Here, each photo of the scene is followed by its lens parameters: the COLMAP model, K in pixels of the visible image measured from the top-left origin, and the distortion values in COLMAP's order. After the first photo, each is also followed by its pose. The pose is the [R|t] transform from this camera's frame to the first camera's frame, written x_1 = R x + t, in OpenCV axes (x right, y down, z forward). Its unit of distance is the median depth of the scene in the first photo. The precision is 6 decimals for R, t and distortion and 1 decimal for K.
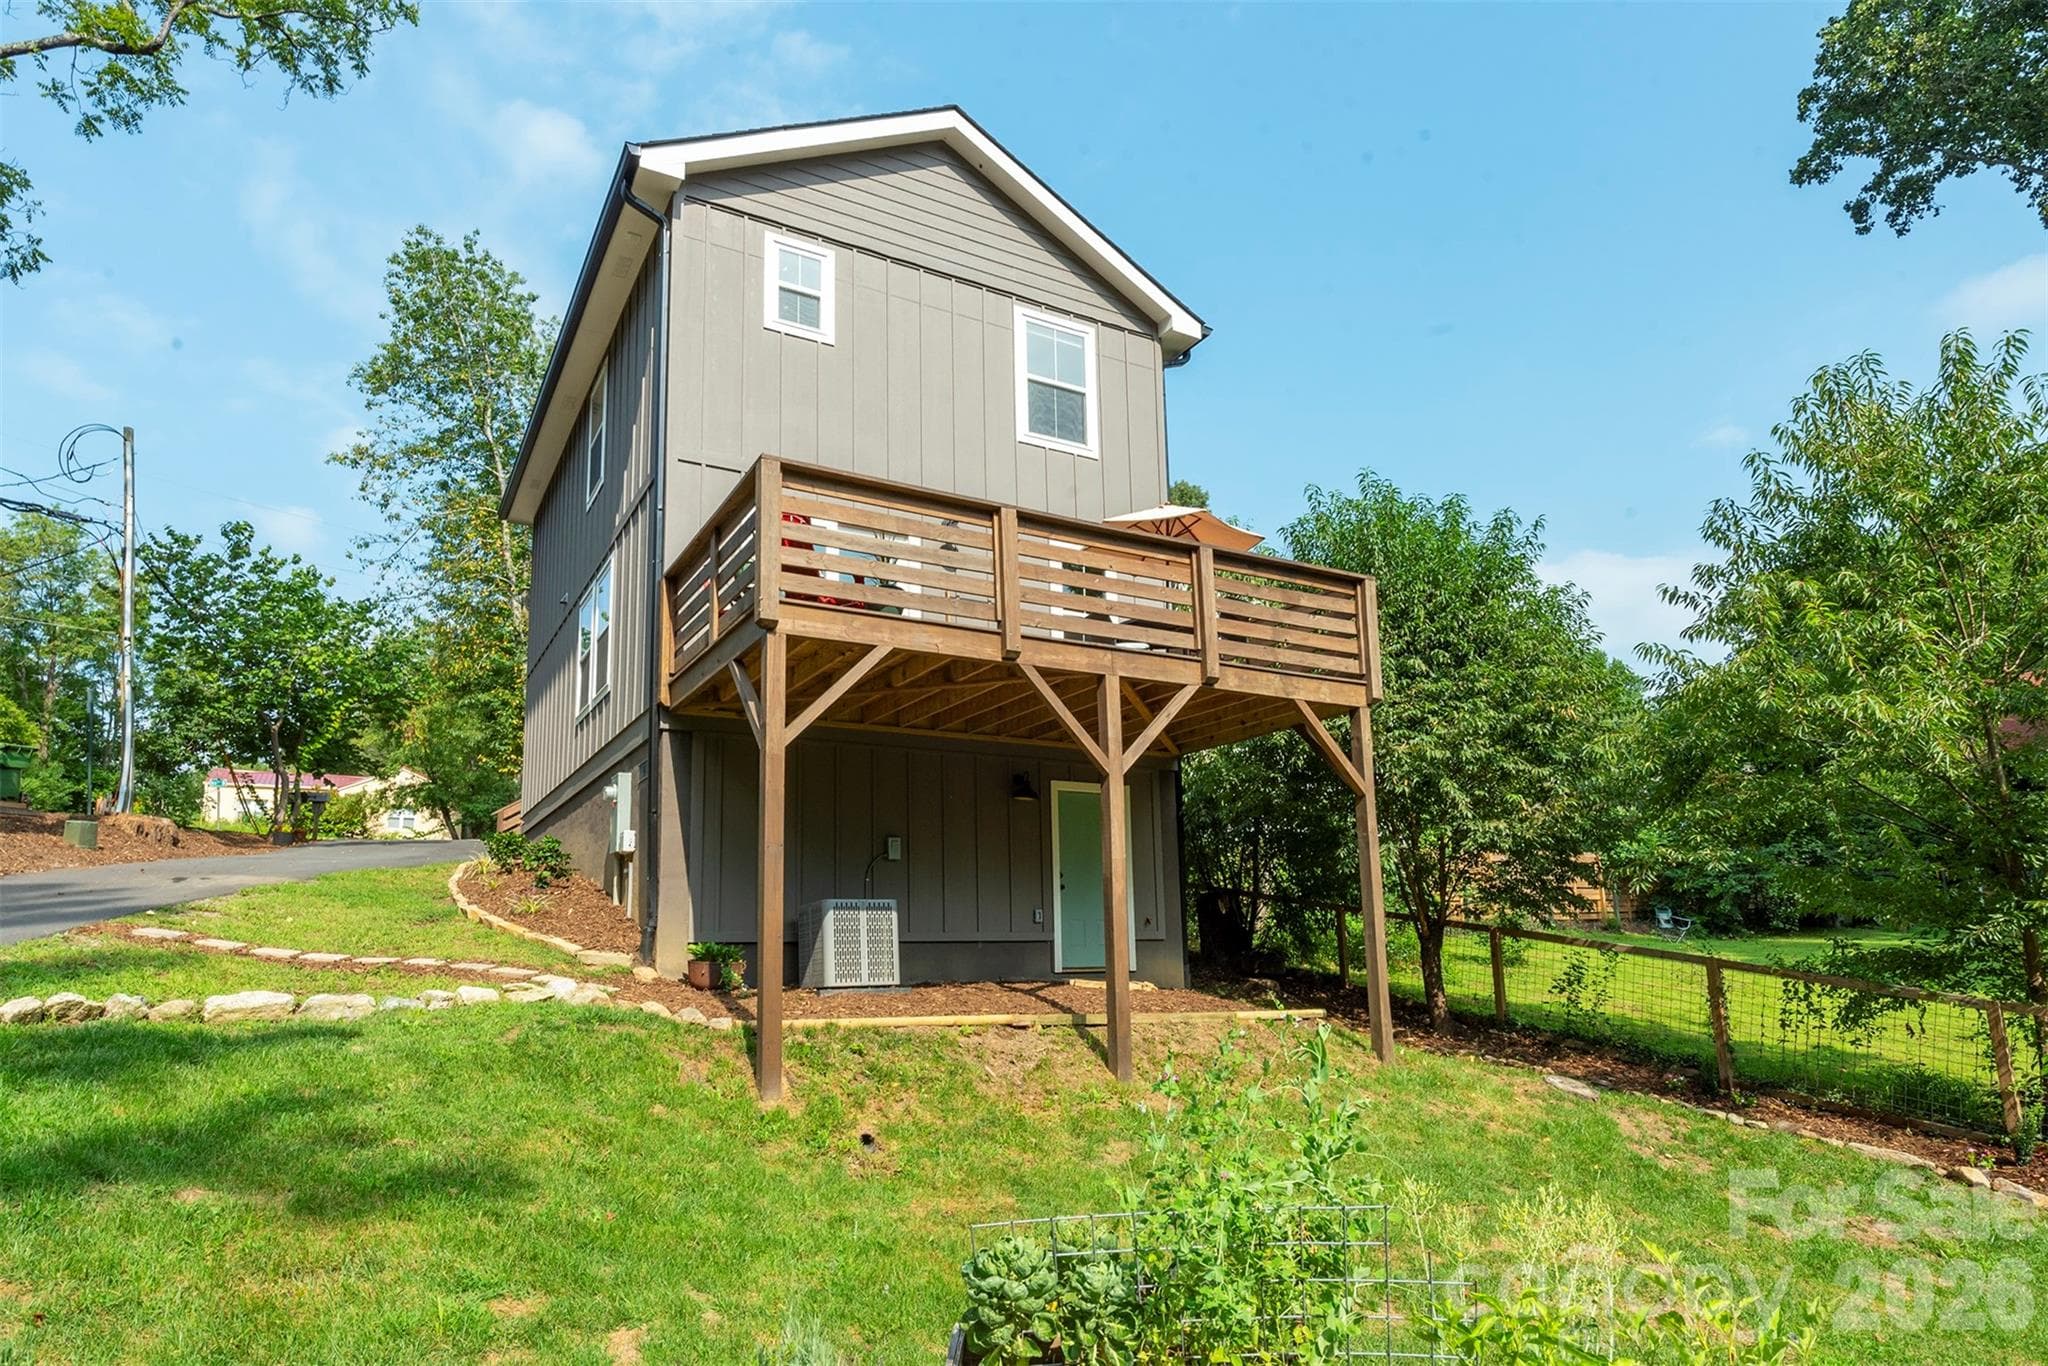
lens RADIAL K [[1158.5, 0, 989.7], [0, 1158.5, 796.5], [0, 0, 1]] dist [0.005463, 0.000283]
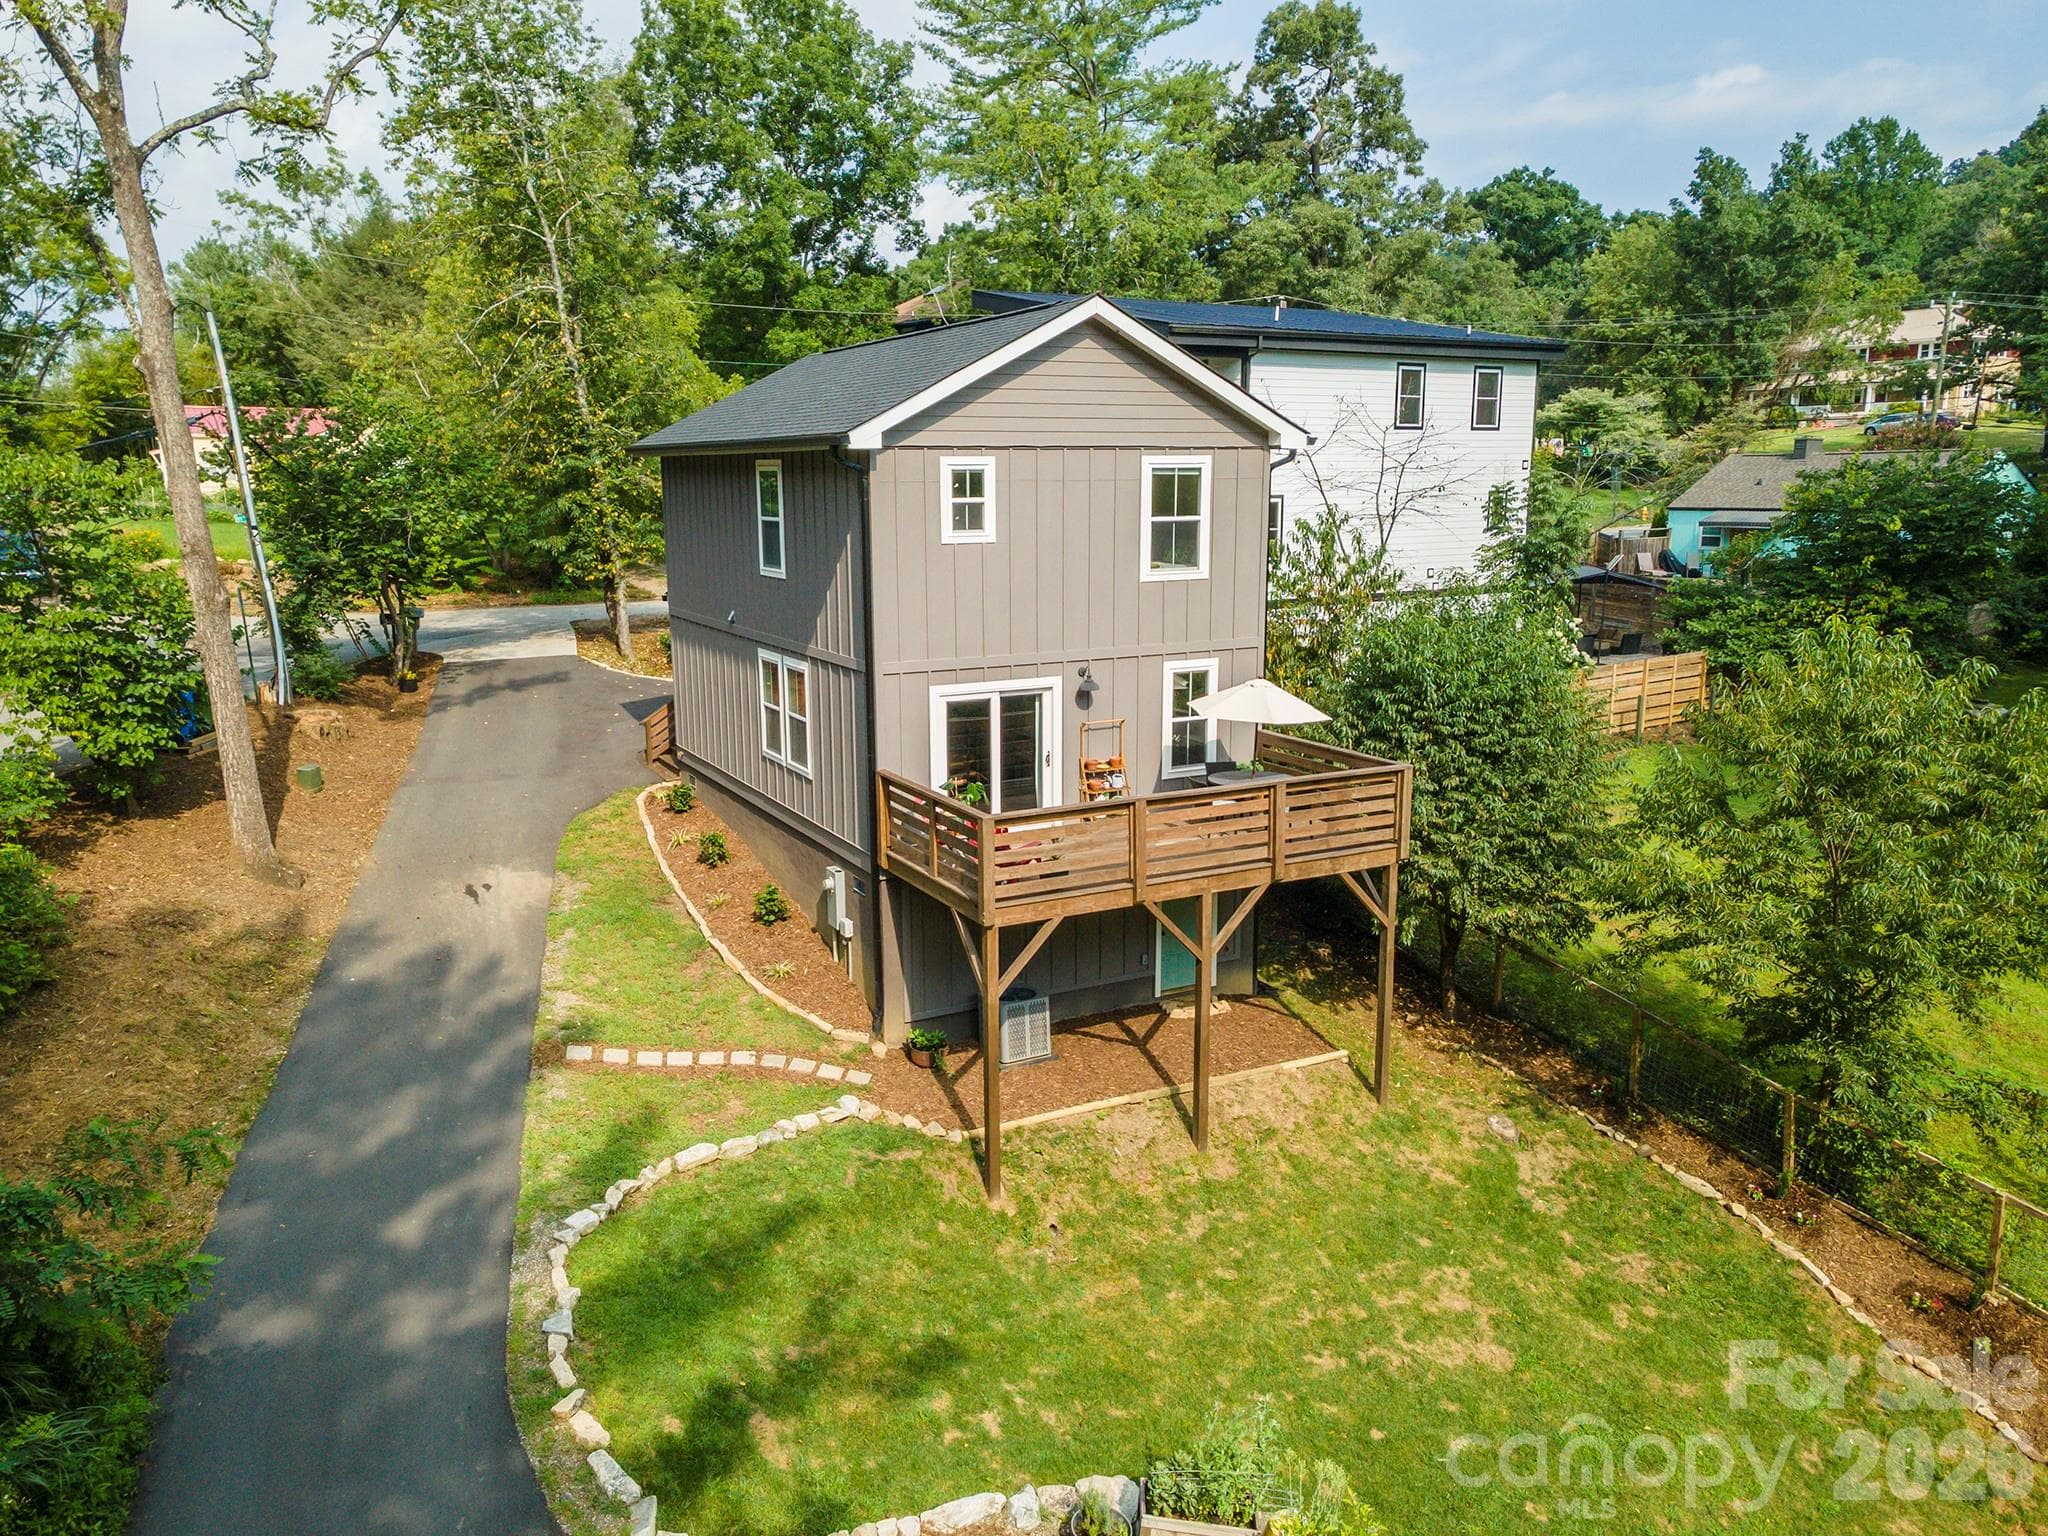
lens RADIAL K [[1479.8, 0, 1022.2], [0, 1479.8, 766.5], [0, 0, 1]] dist [0.044396, -0.012576]
pose [[0.999838, 0.014783, -0.010243, -0.102569], [-0.010535, 0.943007, 0.332606, -0.812738], [0.014576, -0.332444, 0.943010, -0.651049]]
